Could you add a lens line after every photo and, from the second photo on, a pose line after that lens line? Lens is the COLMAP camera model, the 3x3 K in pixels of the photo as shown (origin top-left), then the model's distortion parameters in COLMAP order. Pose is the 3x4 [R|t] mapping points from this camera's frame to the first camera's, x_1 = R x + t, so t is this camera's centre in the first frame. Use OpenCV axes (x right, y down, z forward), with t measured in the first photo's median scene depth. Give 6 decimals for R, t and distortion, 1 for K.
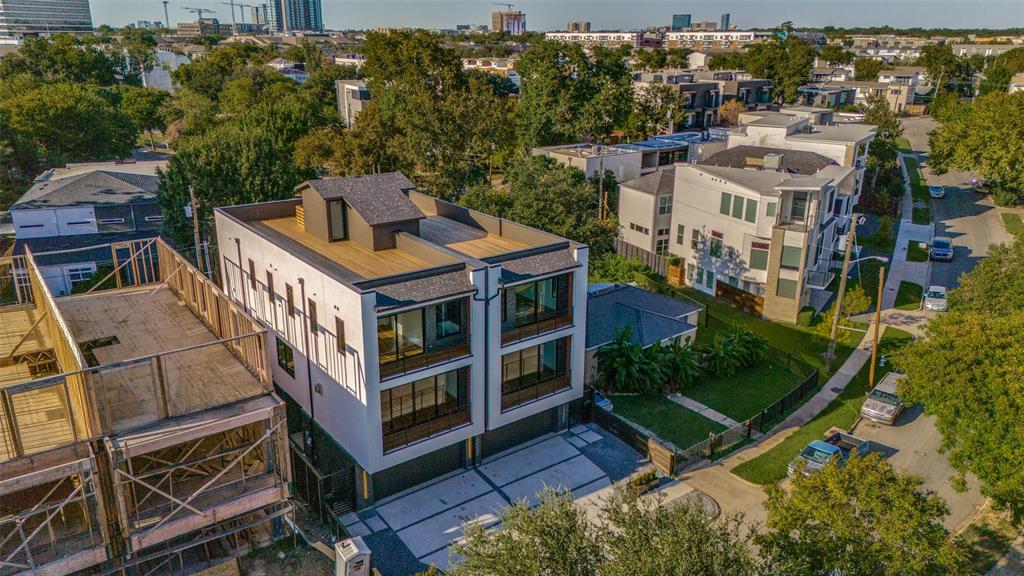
lens RADIAL K [[741.6, 0, 512.0], [0, 741.6, 288.0], [0, 0, 1]] dist [0.089257, -0.102327]
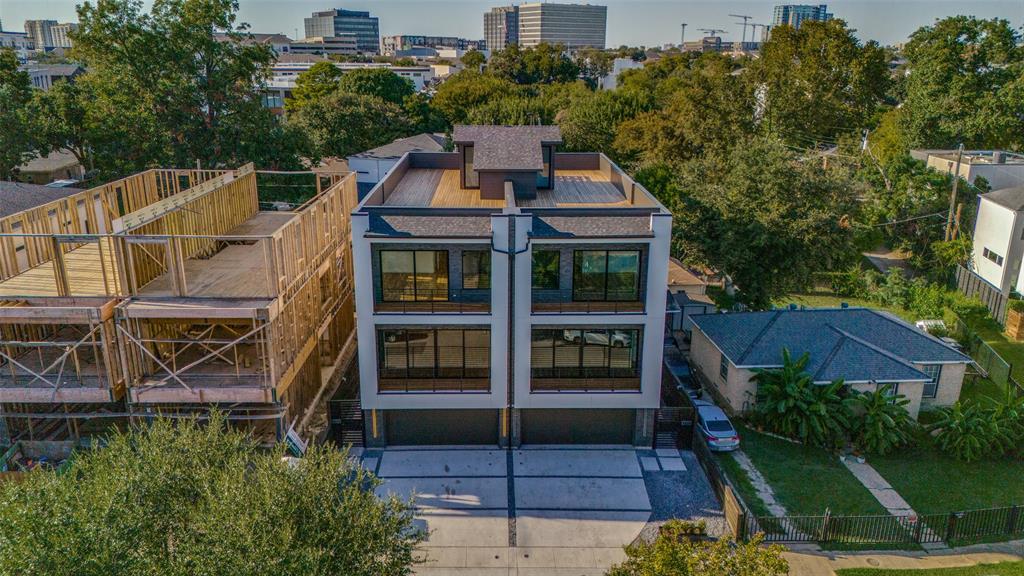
lens RADIAL K [[741.6, 0, 512.0], [0, 741.6, 288.0], [0, 0, 1]] dist [0.089257, -0.102327]
pose [[0.807797, 0.170930, -0.564134, 0.431490], [-0.184749, 0.982229, 0.033065, 0.024965], [0.559761, 0.077513, 0.825021, 0.270012]]
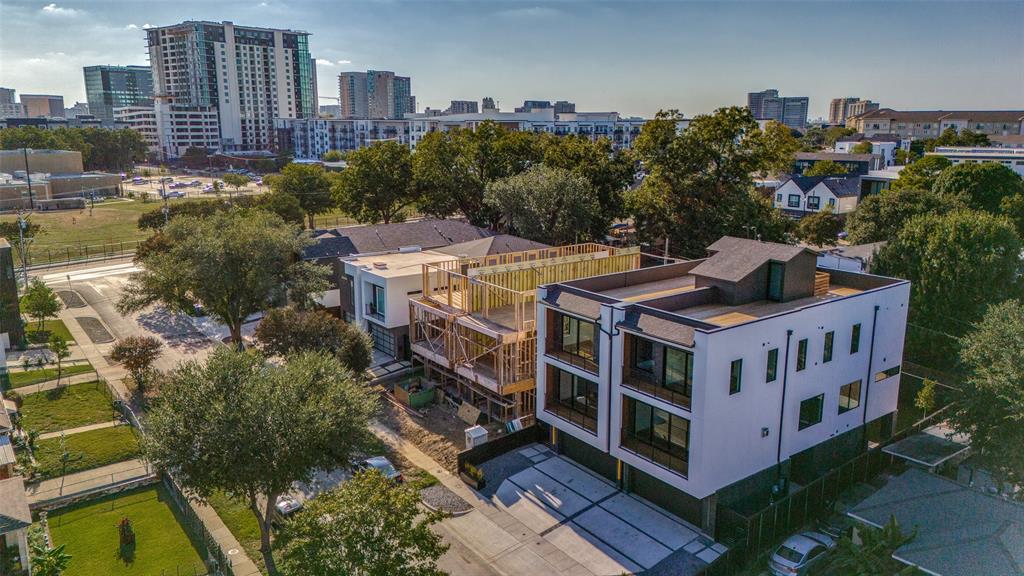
lens RADIAL K [[741.6, 0, 512.0], [0, 741.6, 288.0], [0, 0, 1]] dist [0.089257, -0.102327]
pose [[-0.008976, 0.213400, -0.976924, 1.015903], [-0.306749, 0.929273, 0.205810, -0.228328], [0.951748, 0.301517, 0.057119, 0.715630]]
